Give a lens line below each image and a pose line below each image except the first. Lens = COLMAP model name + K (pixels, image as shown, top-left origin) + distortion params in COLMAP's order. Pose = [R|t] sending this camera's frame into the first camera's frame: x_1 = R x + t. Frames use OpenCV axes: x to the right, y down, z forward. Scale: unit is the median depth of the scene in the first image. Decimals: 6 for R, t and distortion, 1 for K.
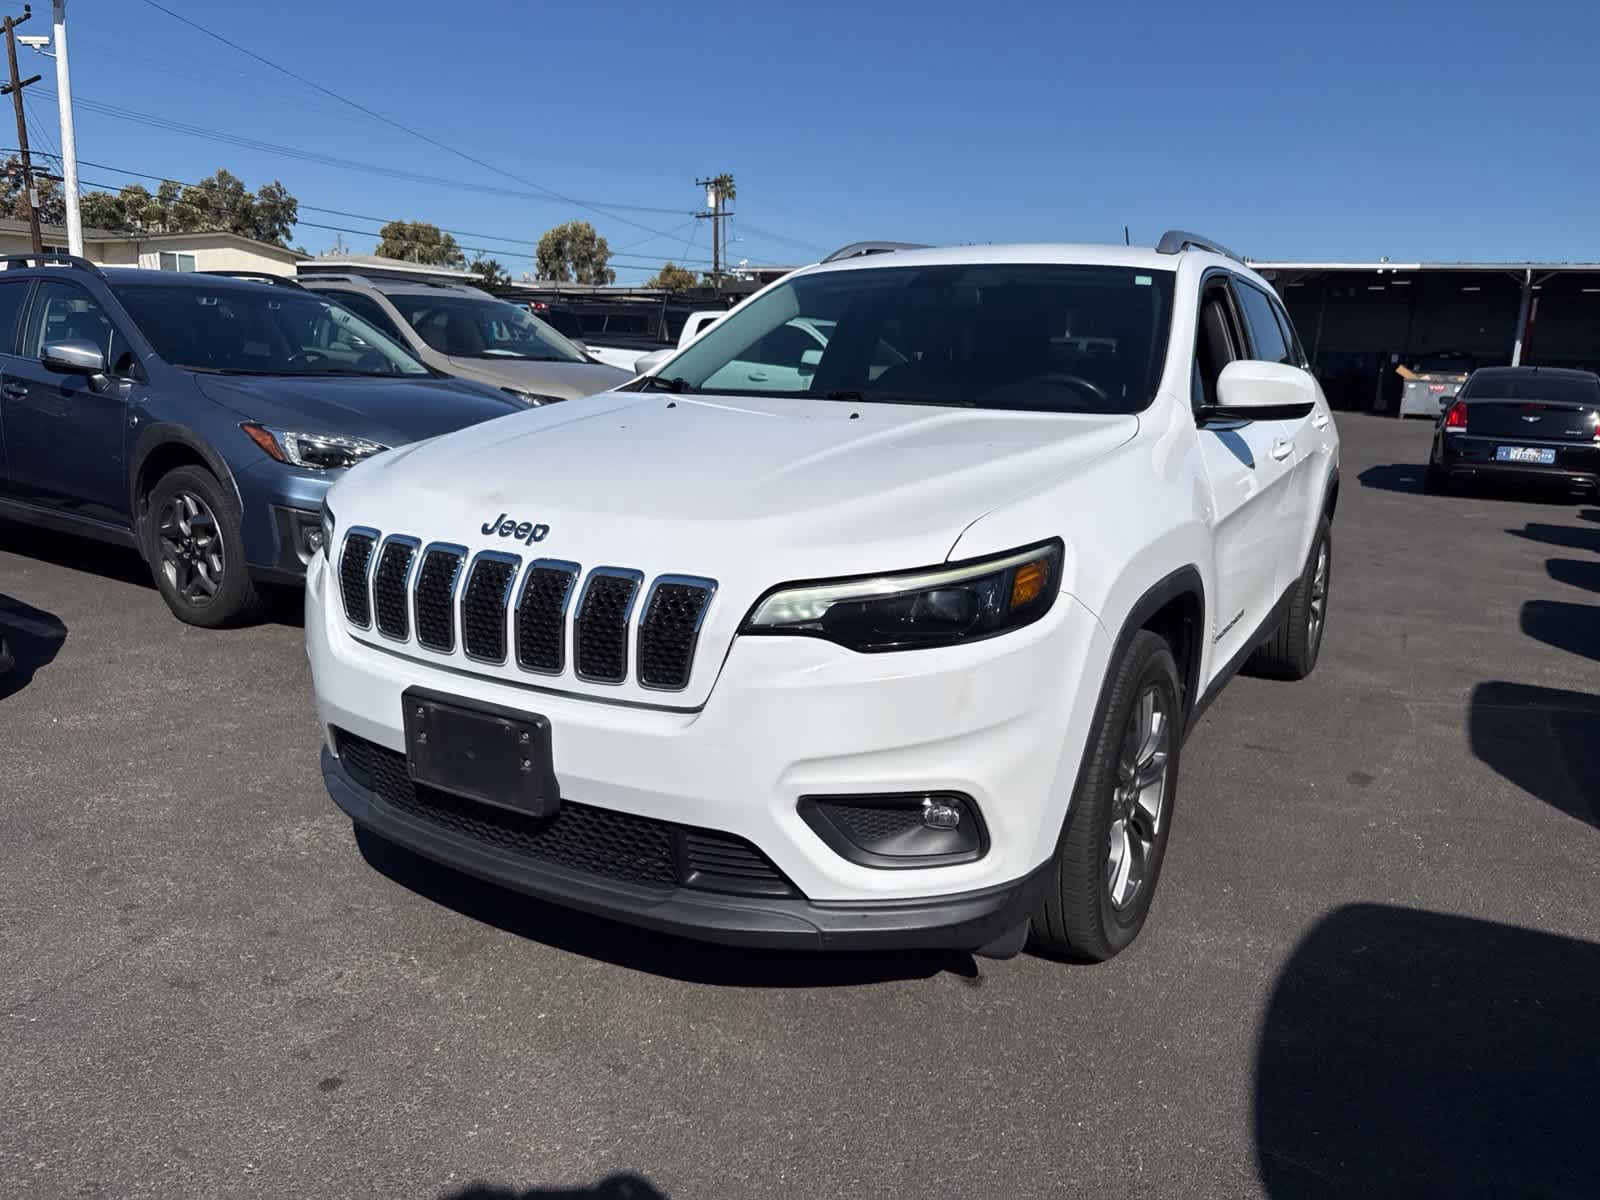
lens RADIAL K [[1125.3, 0, 795.8], [0, 1125.3, 597.2], [0, 0, 1]] dist [0.002106, -0.007896]
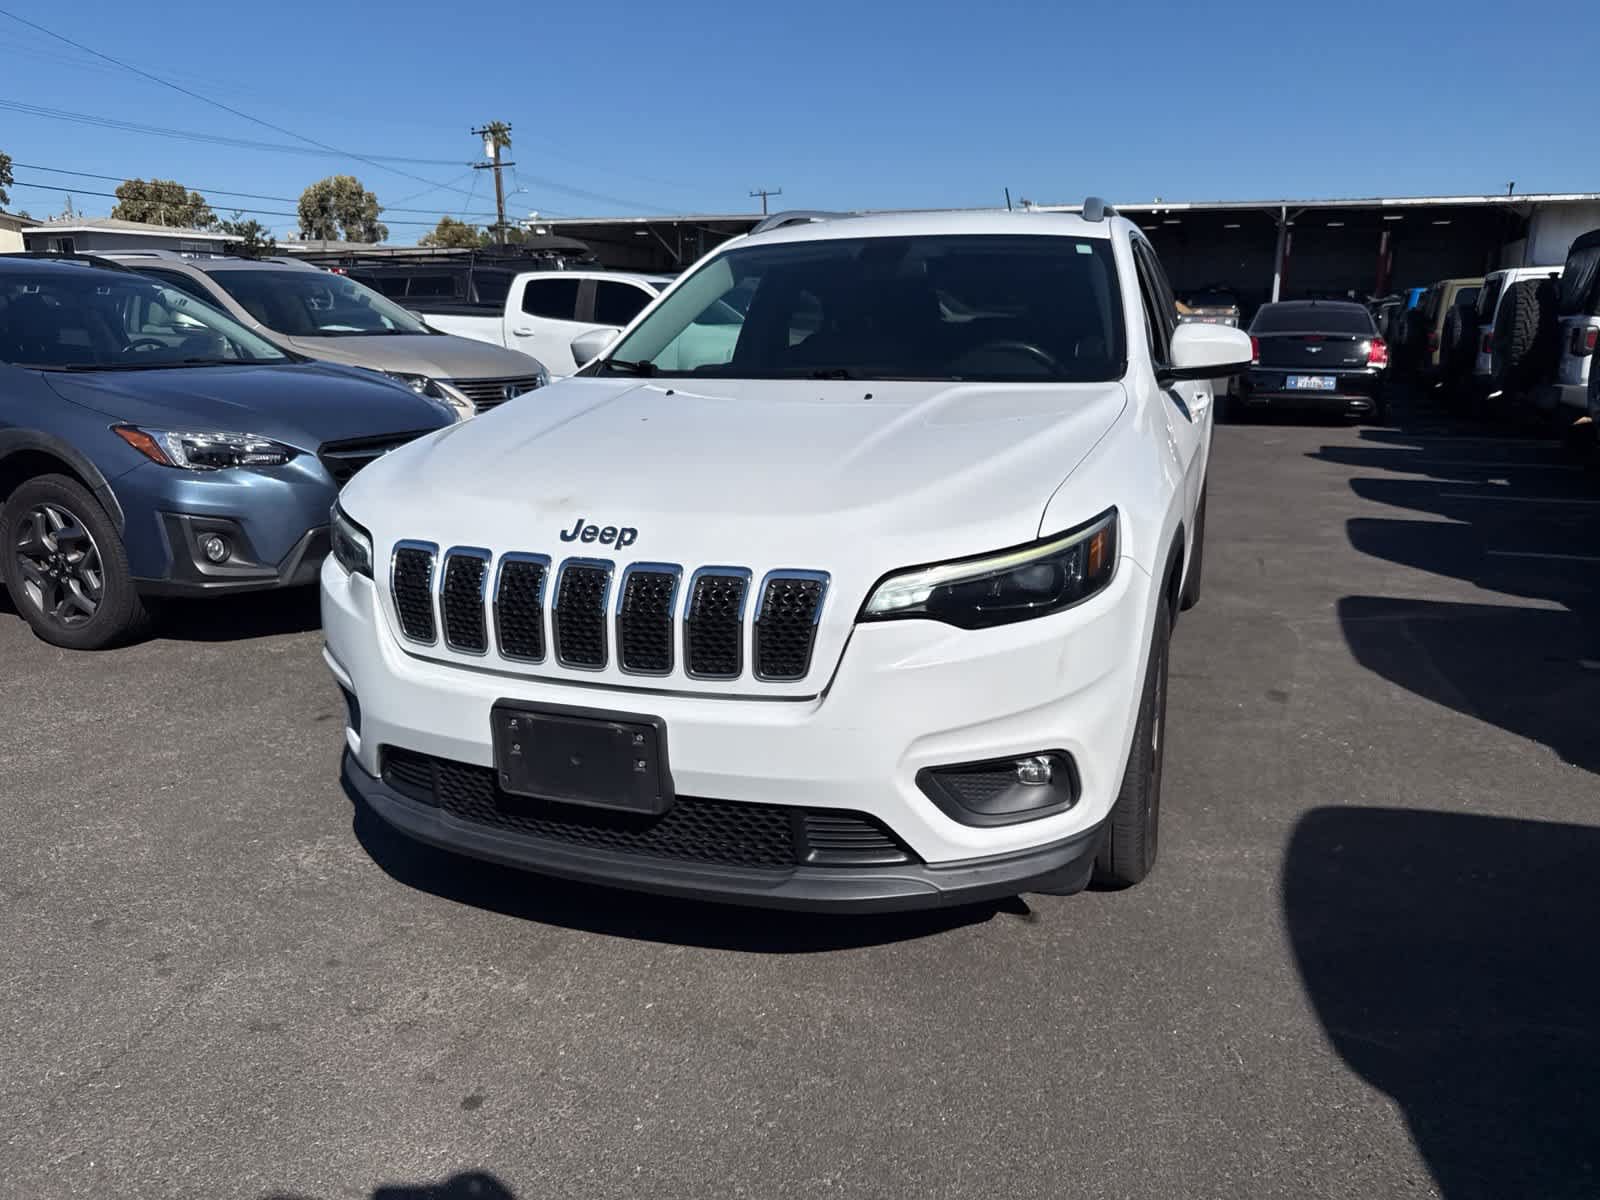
lens RADIAL K [[1127.7, 0, 808.0], [0, 1127.7, 596.9], [0, 0, 1]] dist [0.009316, -0.014967]
pose [[0.982374, -0.080078, 0.168908, -0.218074], [0.073395, 0.996267, 0.045455, -0.033335], [-0.171917, -0.032257, 0.984583, -0.022420]]
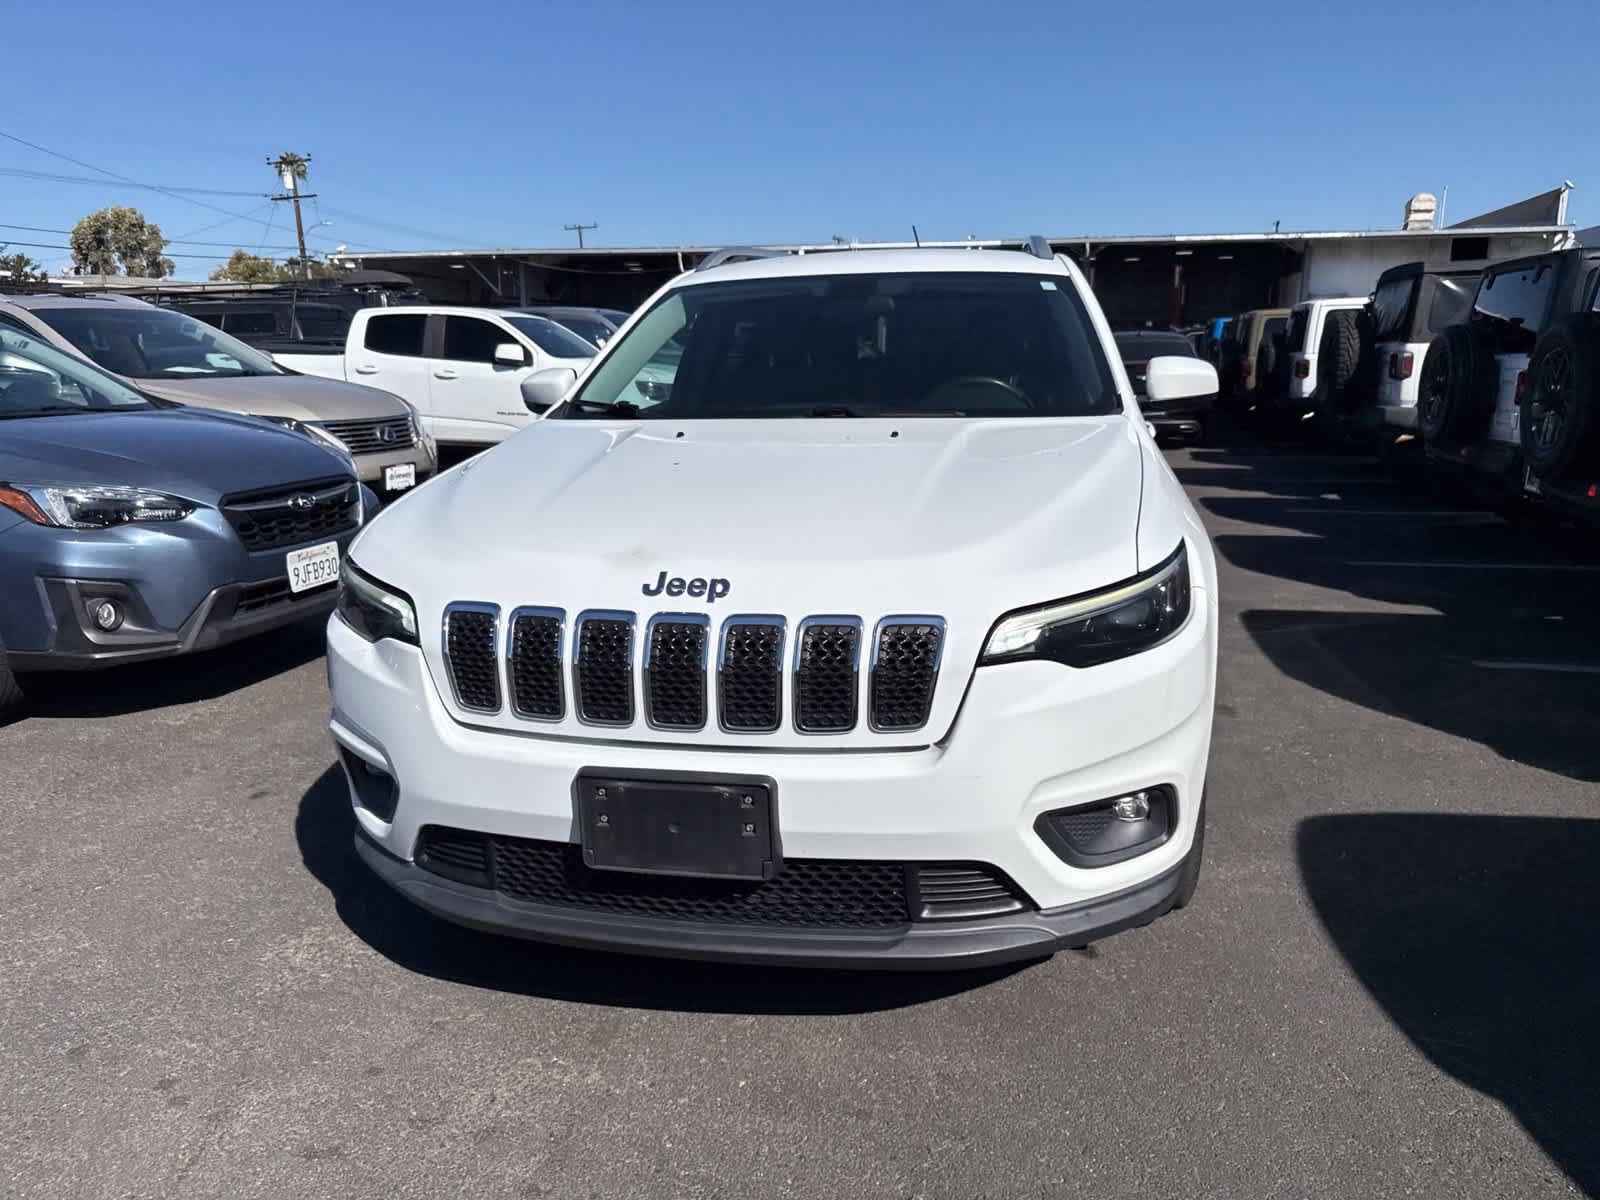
lens RADIAL K [[1127.7, 0, 808.0], [0, 1127.7, 596.9], [0, 0, 1]] dist [0.009316, -0.014967]
pose [[0.942357, -0.116829, 0.313552, -0.409872], [0.112557, 0.993138, 0.031762, -0.064109], [-0.315111, 0.005361, 0.949040, 0.058276]]
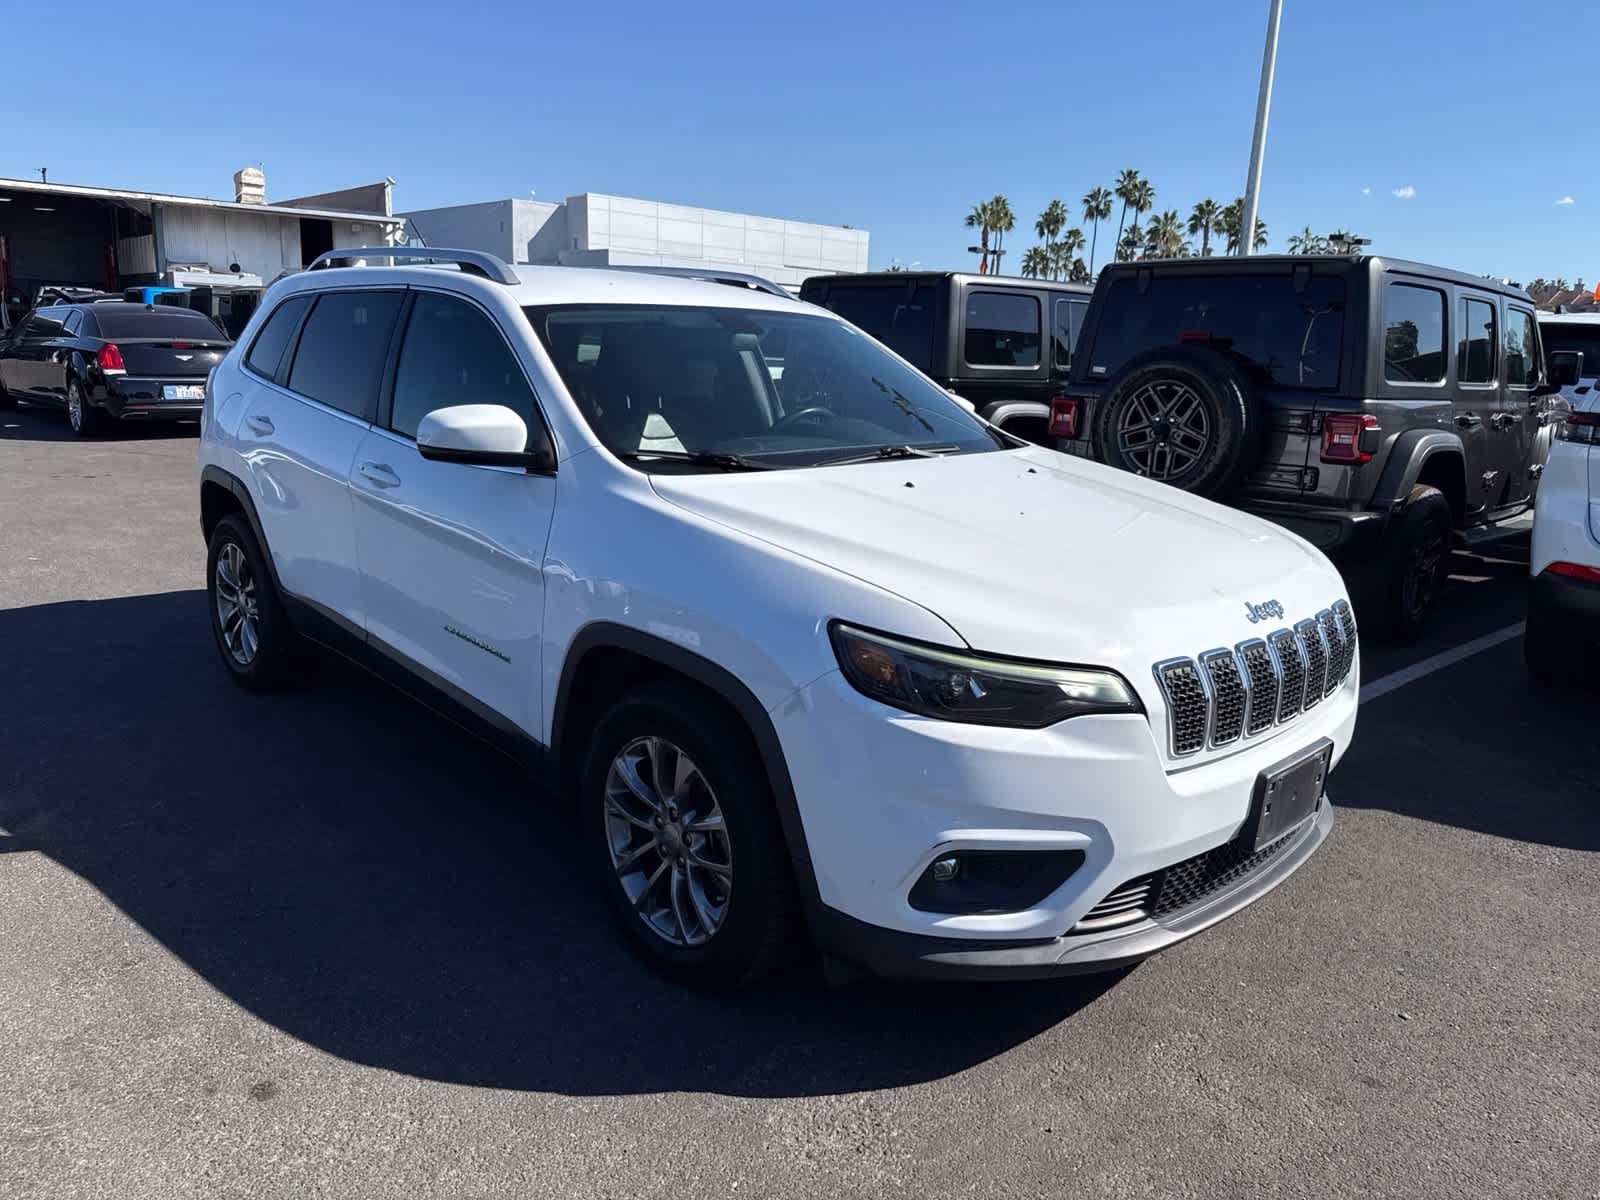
lens RADIAL K [[1127.7, 0, 808.0], [0, 1127.7, 596.9], [0, 0, 1]] dist [0.009316, -0.014967]
pose [[0.280739, -0.245169, 0.927943, -1.361491], [0.173647, 0.963844, 0.202119, -0.365787], [-0.943945, 0.104392, 0.313161, 0.980265]]
